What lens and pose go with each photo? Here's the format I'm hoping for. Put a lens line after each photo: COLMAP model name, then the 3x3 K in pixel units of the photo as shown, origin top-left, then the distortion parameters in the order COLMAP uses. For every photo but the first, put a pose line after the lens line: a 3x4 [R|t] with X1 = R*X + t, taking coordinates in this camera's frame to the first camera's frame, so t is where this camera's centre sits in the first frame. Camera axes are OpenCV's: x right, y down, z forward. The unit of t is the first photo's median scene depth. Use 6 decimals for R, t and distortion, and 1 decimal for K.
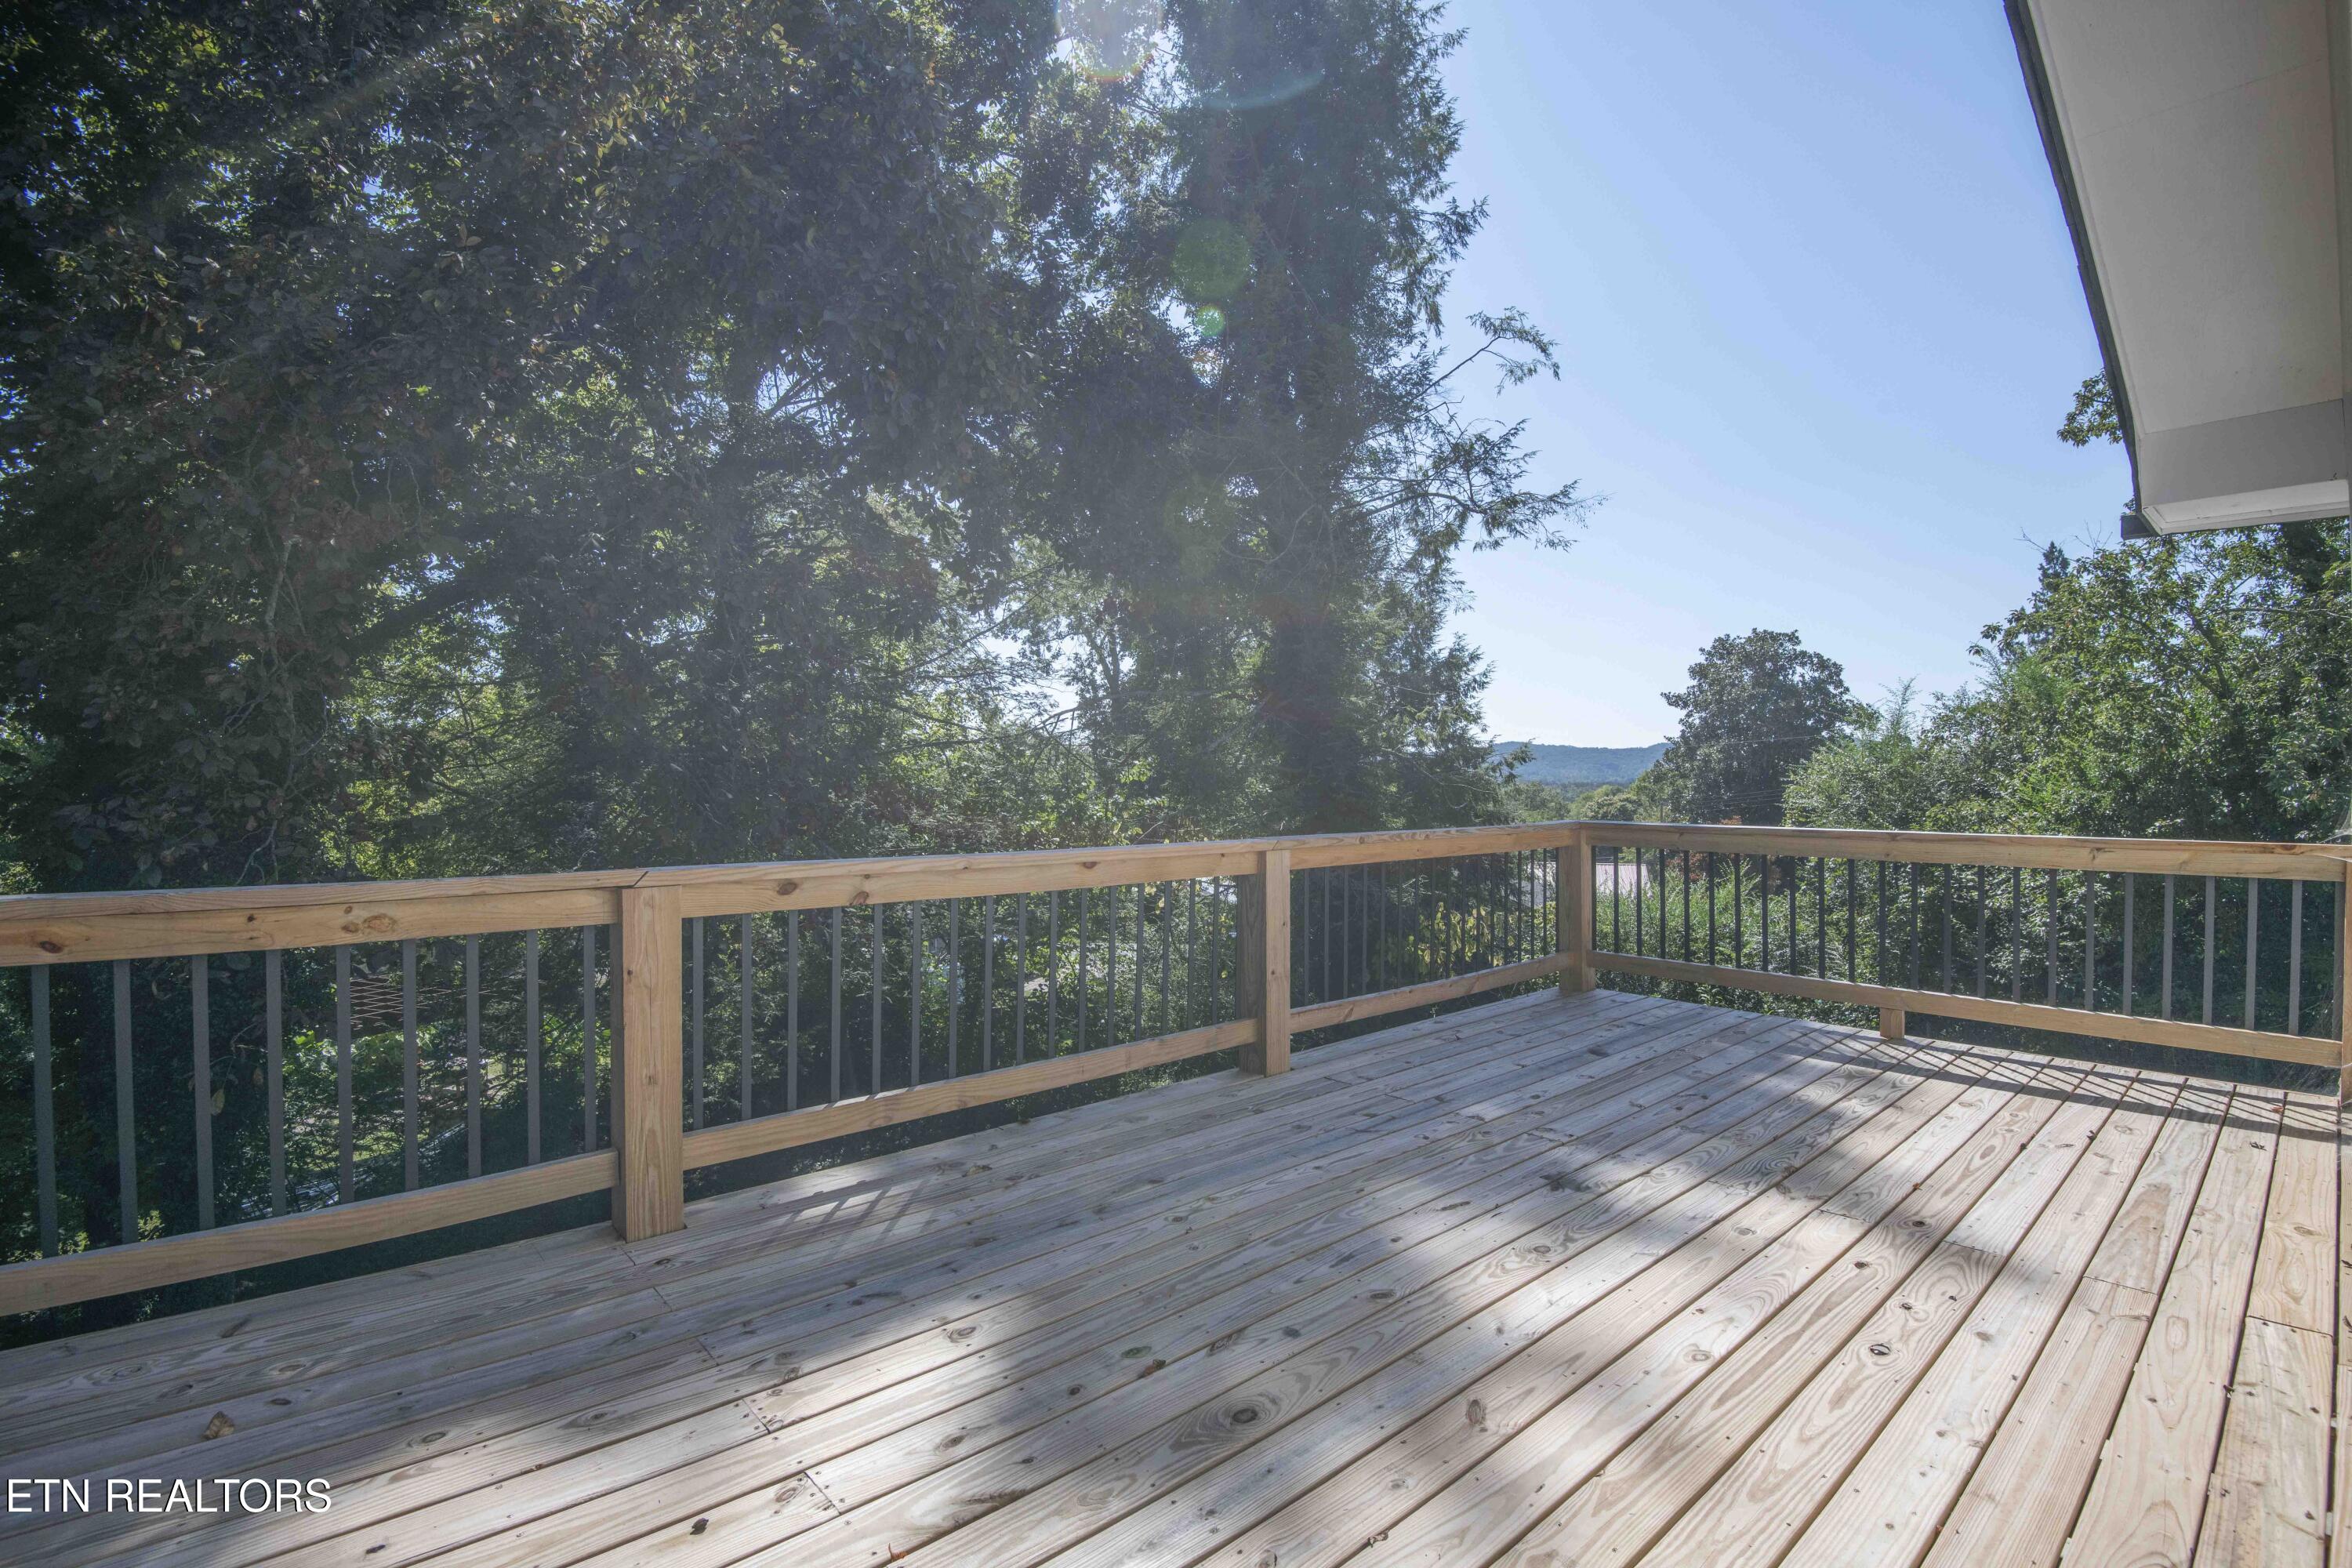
lens RADIAL K [[1084.5, 0, 1186.5], [0, 1084.5, 783.1], [0, 0, 1]] dist [-0.001176, -0.027839]
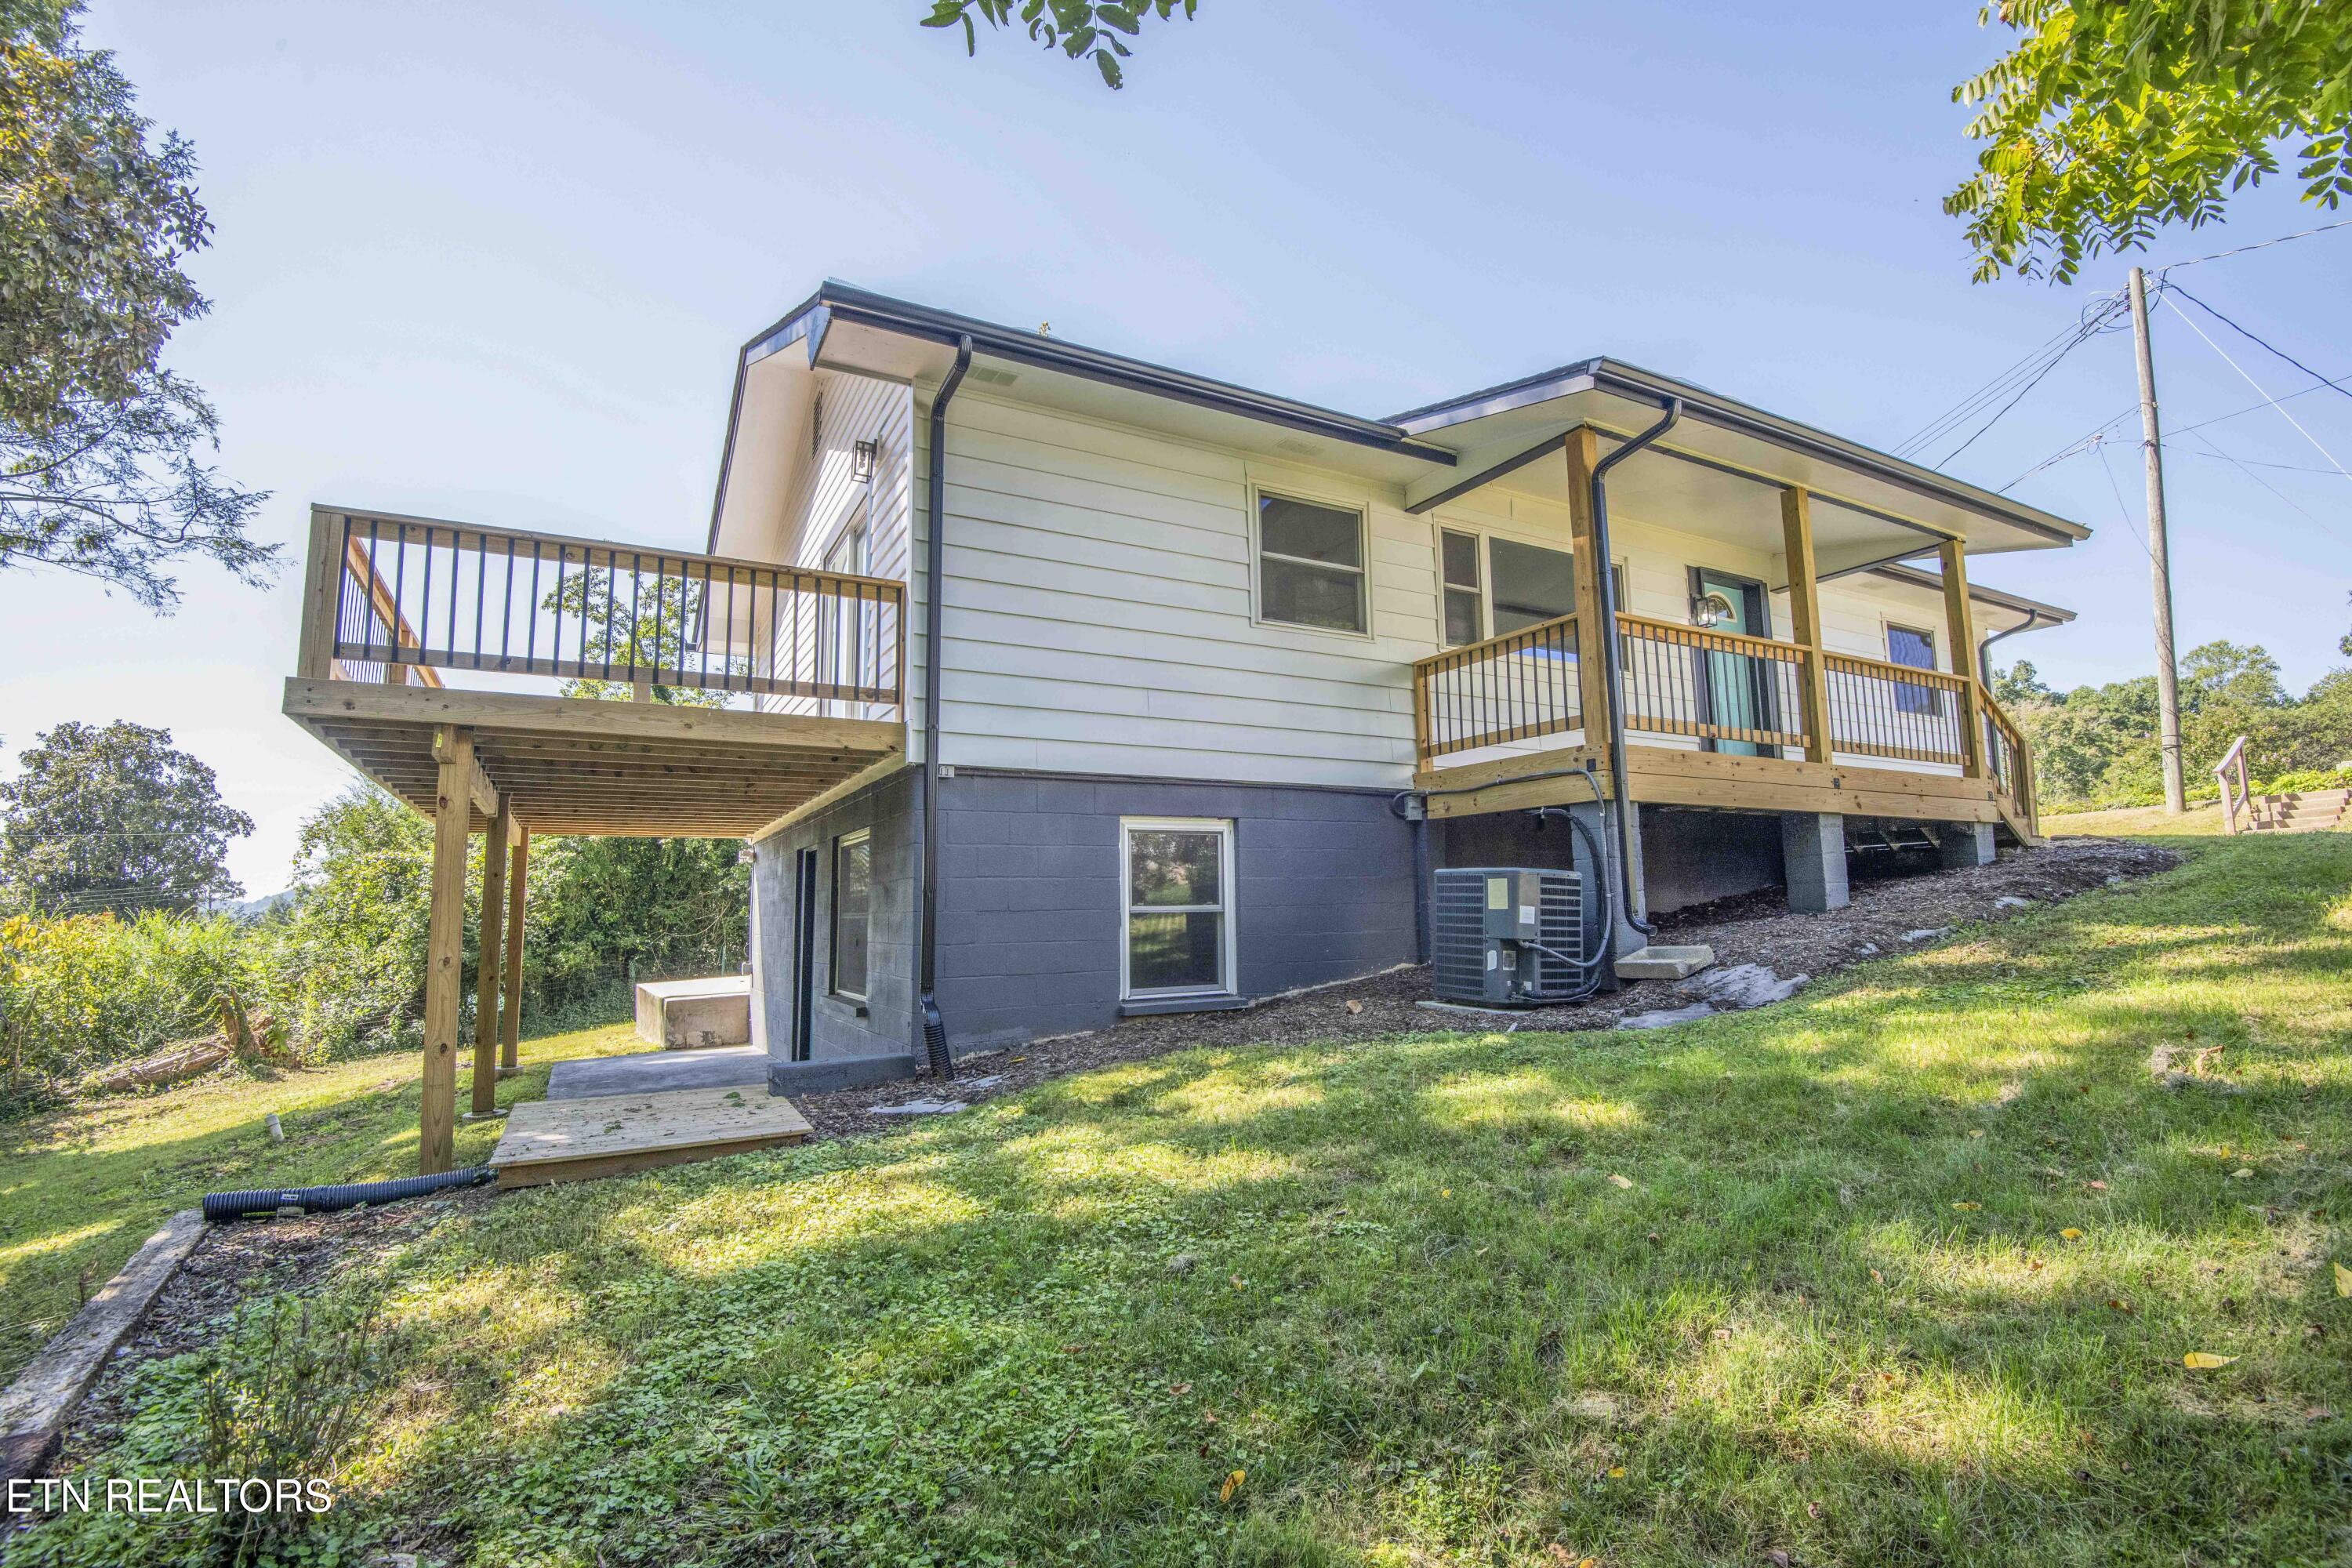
lens RADIAL K [[1099.3, 0, 1185.8], [0, 1099.3, 781.1], [0, 0, 1]] dist [-0.021234, -0.013346]
pose [[0.228987, 0.117239, 0.966344, -2.078122], [0.022030, 0.991842, -0.125553, 0.669623], [-0.973180, 0.050039, 0.224536, -1.220904]]
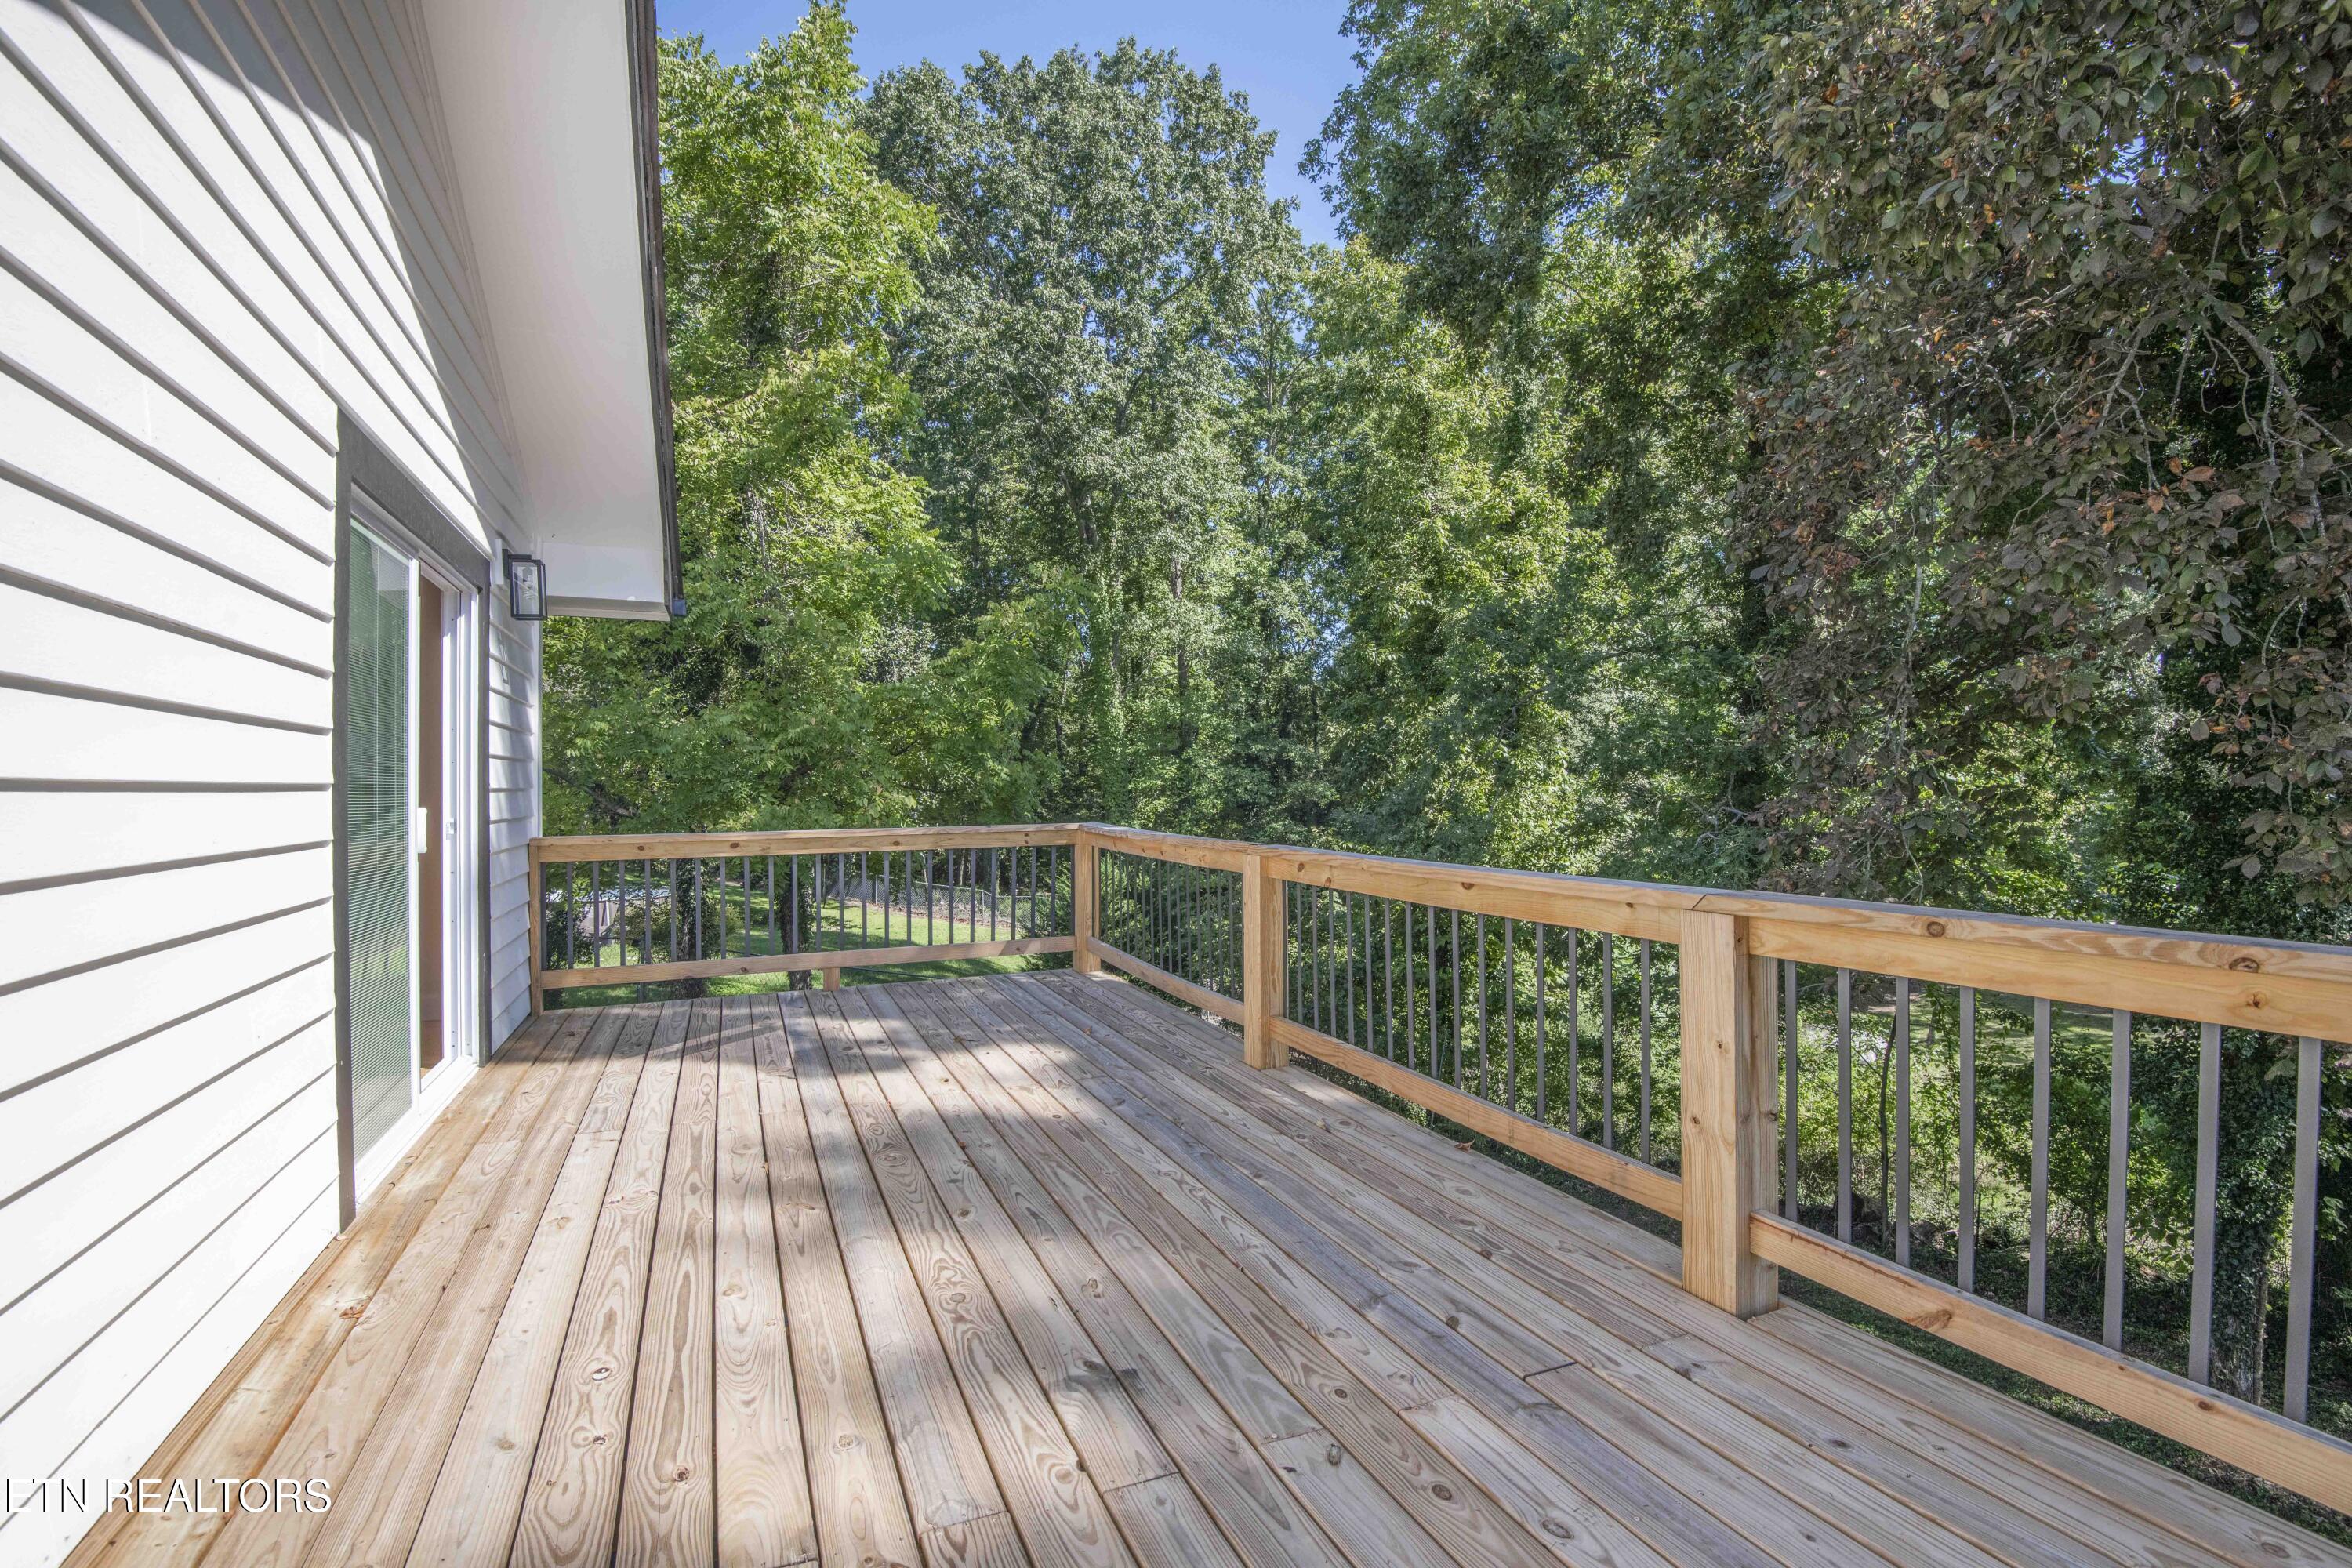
lens RADIAL K [[1084.5, 0, 1186.5], [0, 1084.5, 783.1], [0, 0, 1]] dist [-0.001176, -0.027839]
pose [[-0.319241, -0.004218, -0.947664, 0.852243], [0.003668, 0.999977, -0.005686, -0.003672], [0.947666, -0.005291, -0.319219, 1.101222]]
